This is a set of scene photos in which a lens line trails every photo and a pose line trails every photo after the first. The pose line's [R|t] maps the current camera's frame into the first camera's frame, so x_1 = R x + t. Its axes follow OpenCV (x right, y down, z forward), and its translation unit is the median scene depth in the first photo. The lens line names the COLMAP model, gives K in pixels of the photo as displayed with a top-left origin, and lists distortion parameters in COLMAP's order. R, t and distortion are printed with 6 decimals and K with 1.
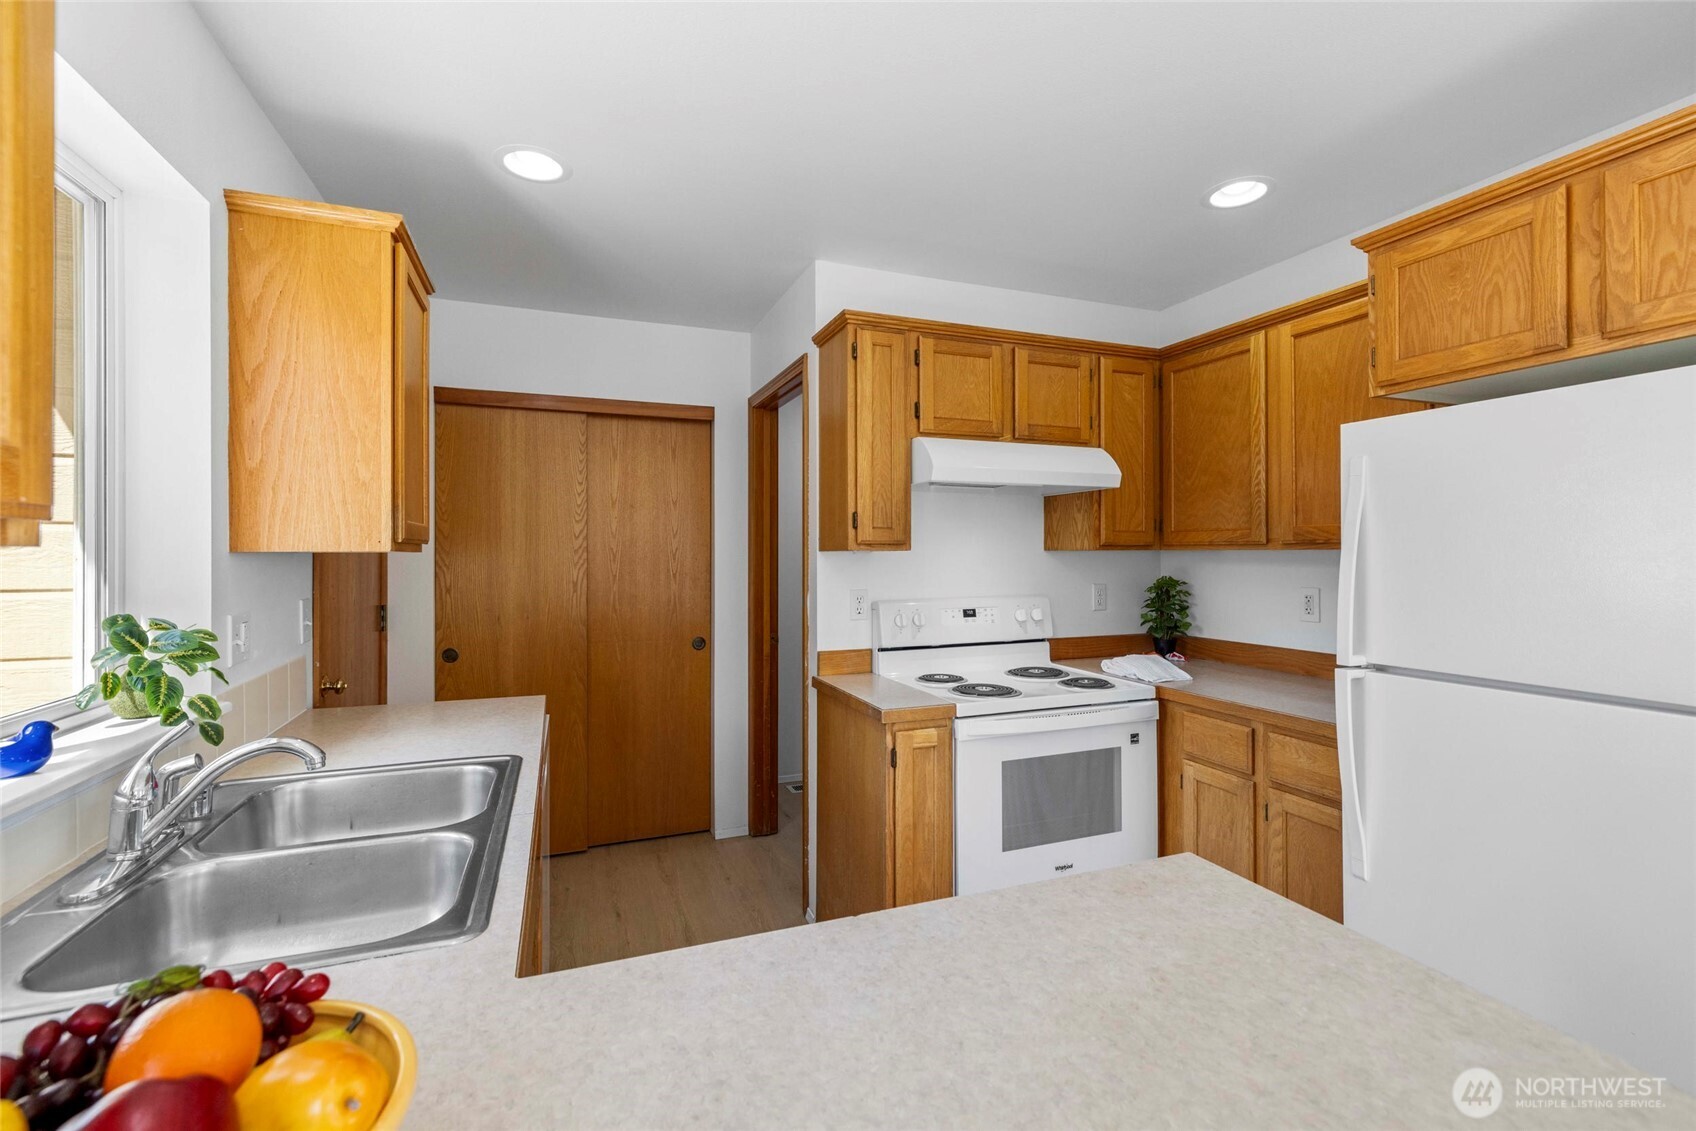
lens RADIAL K [[733.2, 0, 843.4], [0, 733.2, 547.1], [0, 0, 1]] dist [0.002056, 0.000372]
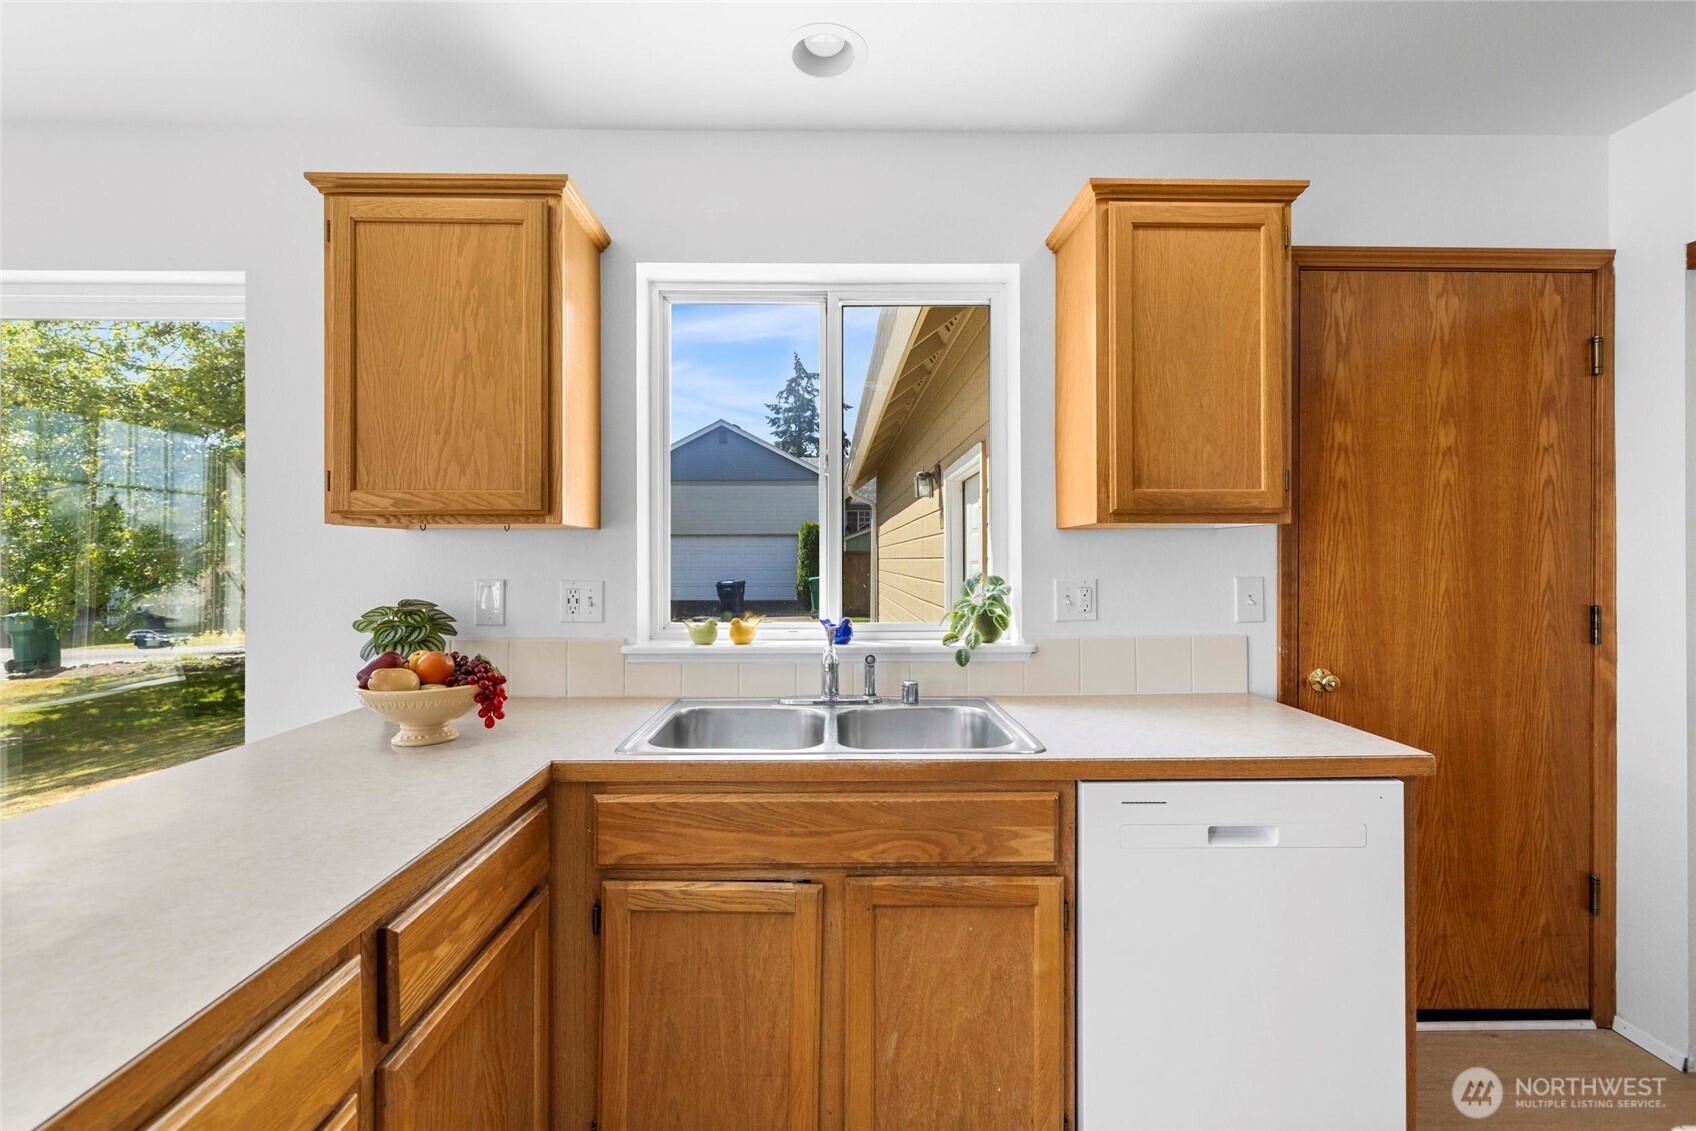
lens RADIAL K [[744.5, 0, 845.9], [0, 744.5, 556.7], [0, 0, 1]] dist [0.002848, 0.000399]
pose [[-0.343368, 0.001450, -0.939200, 0.300126], [0.009608, 0.999952, -0.001969, 0.034678], [0.939152, -0.009700, -0.343366, 0.695185]]
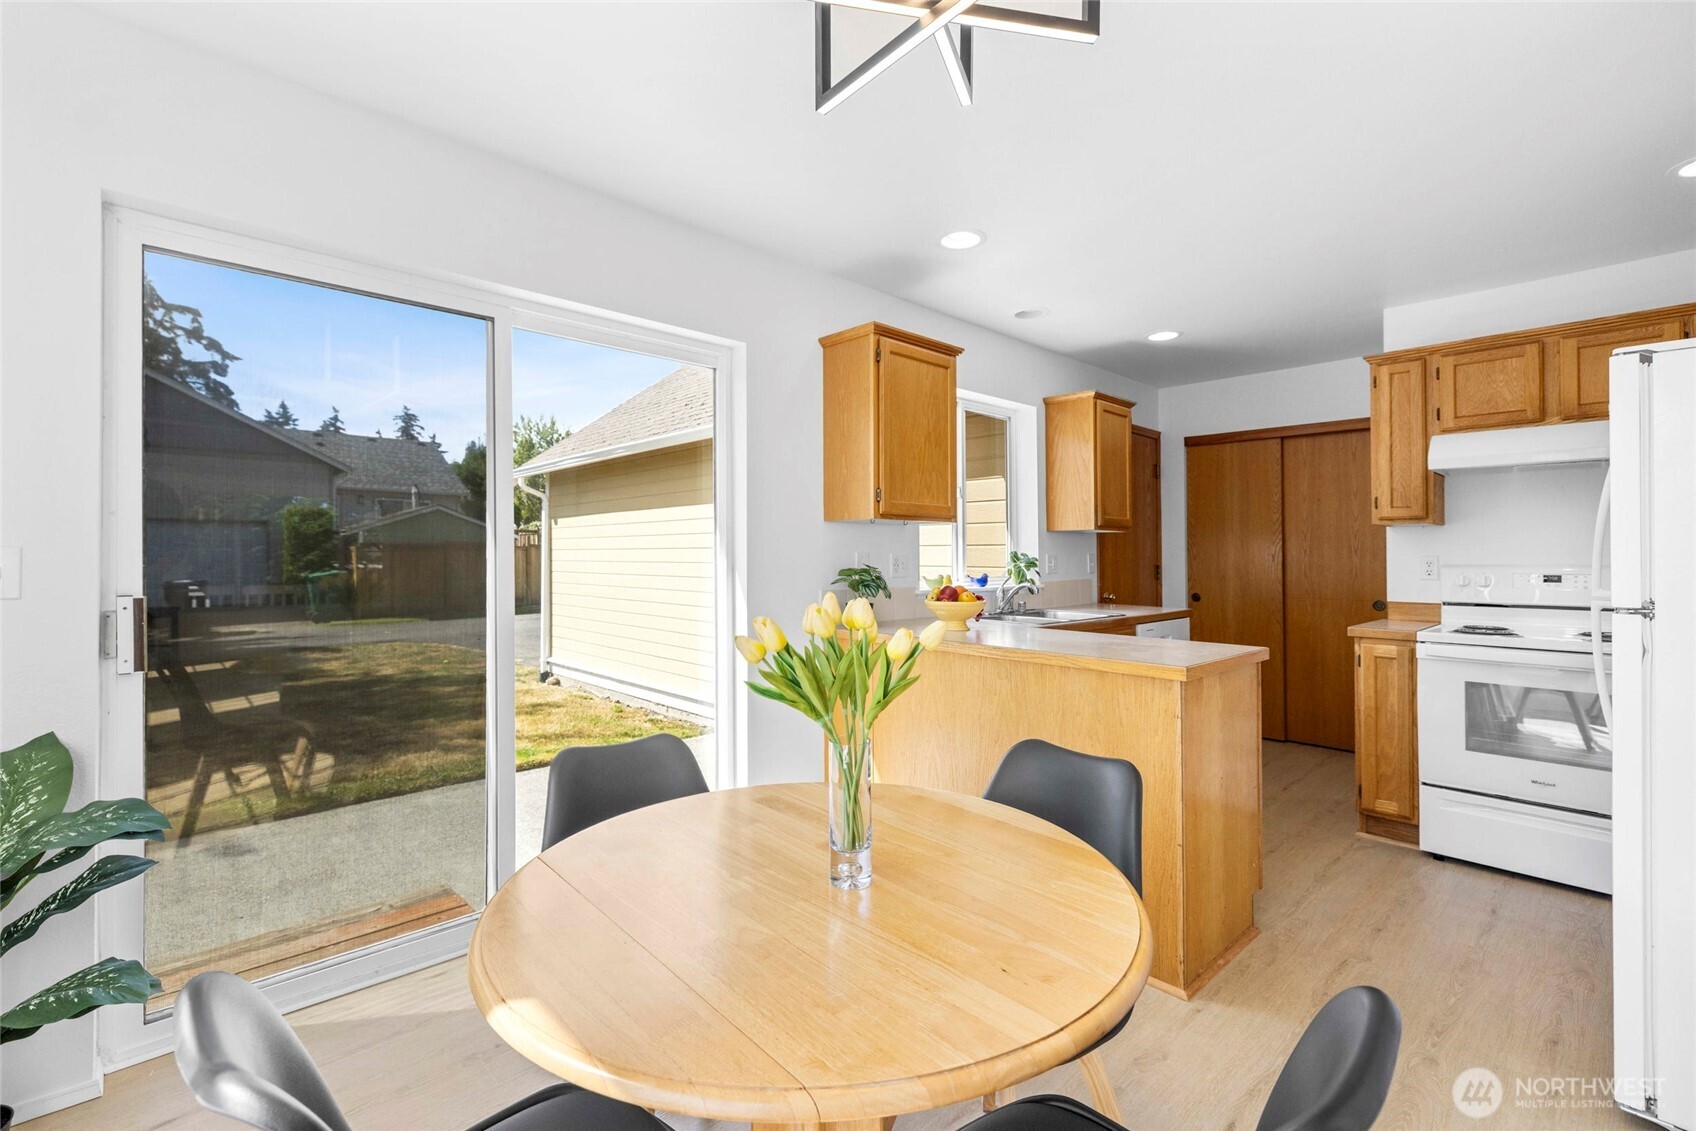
lens RADIAL K [[749.2, 0, 848.7], [0, 749.2, 539.9], [0, 0, 1]] dist [0.000820, 0.000375]
pose [[0.380127, -0.015323, -0.924807, 0.913187], [0.002773, 0.999877, -0.015428, 0.051772], [0.924930, 0.003300, 0.380123, -0.458735]]
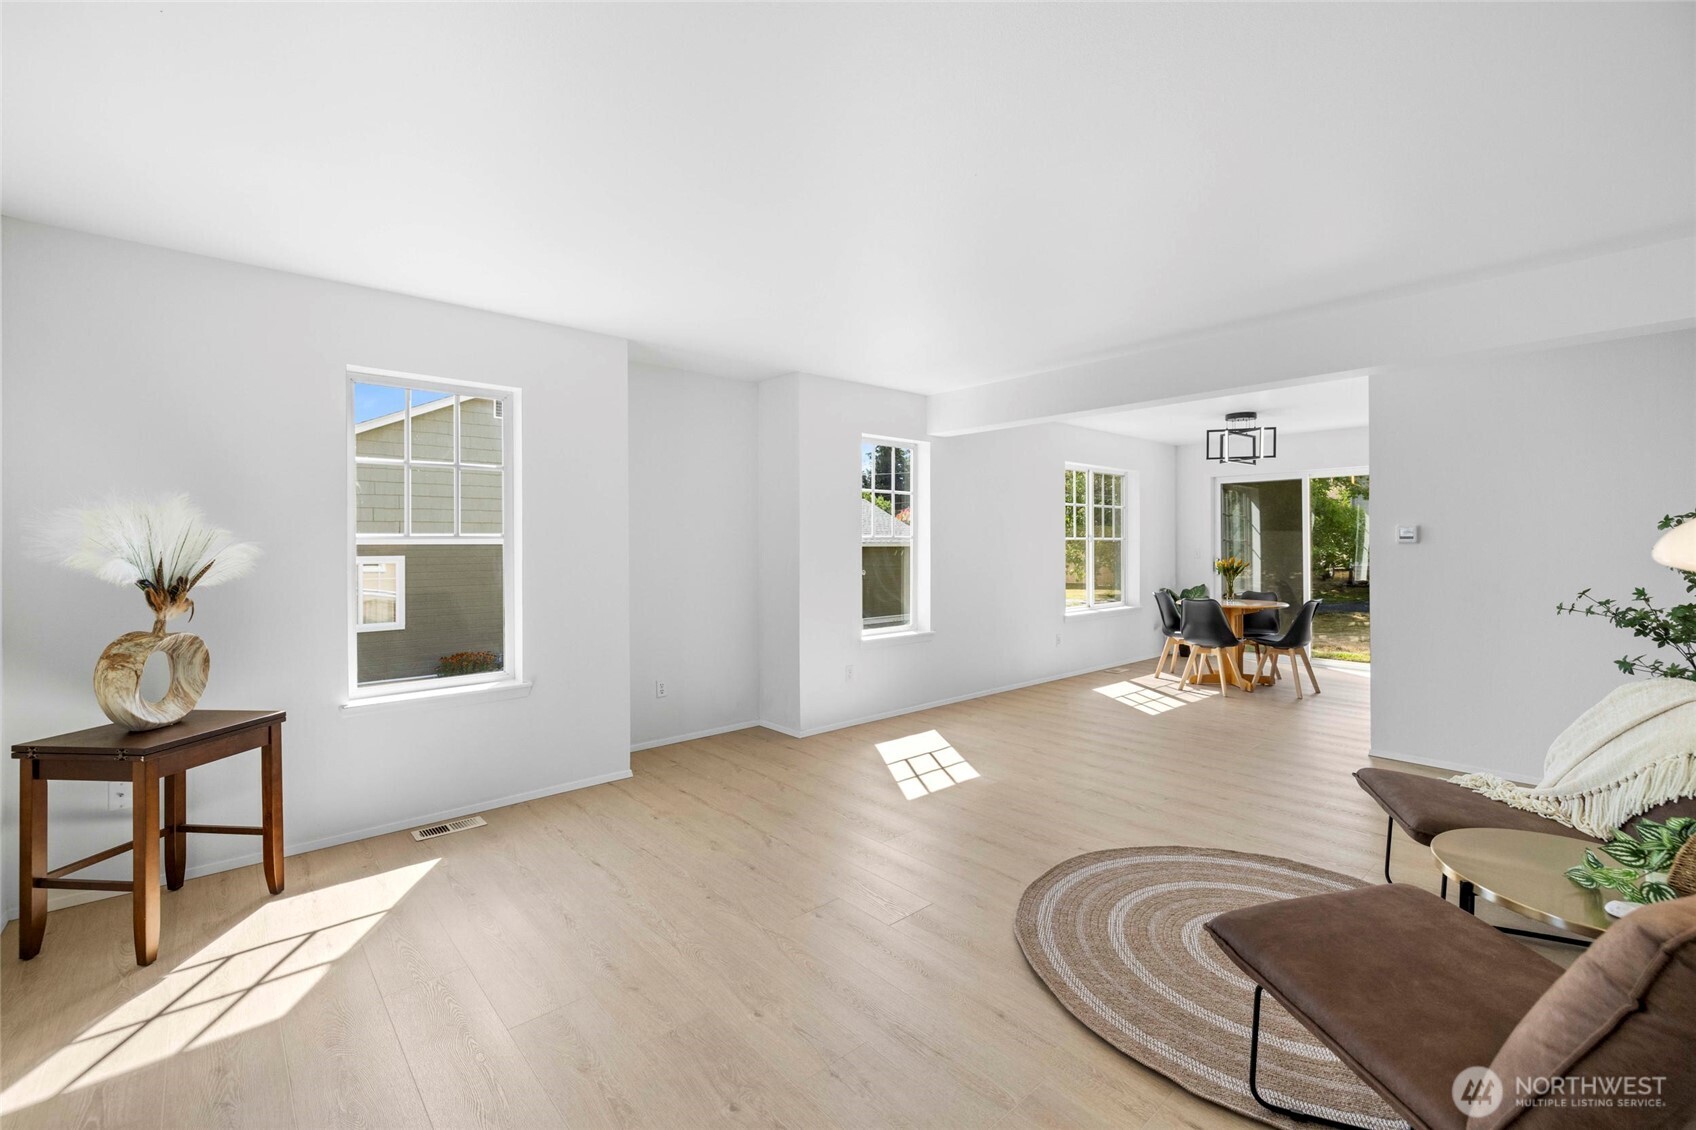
lens RADIAL K [[711.6, 0, 835.2], [0, 711.6, 538.3], [0, 0, 1]] dist [0.000264, -0.000119]
pose [[-0.941007, 0.003532, -0.338369, 2.728039], [0.008987, 0.999854, -0.014556, 0.030845], [0.338268, -0.016739, -0.940901, 1.633062]]
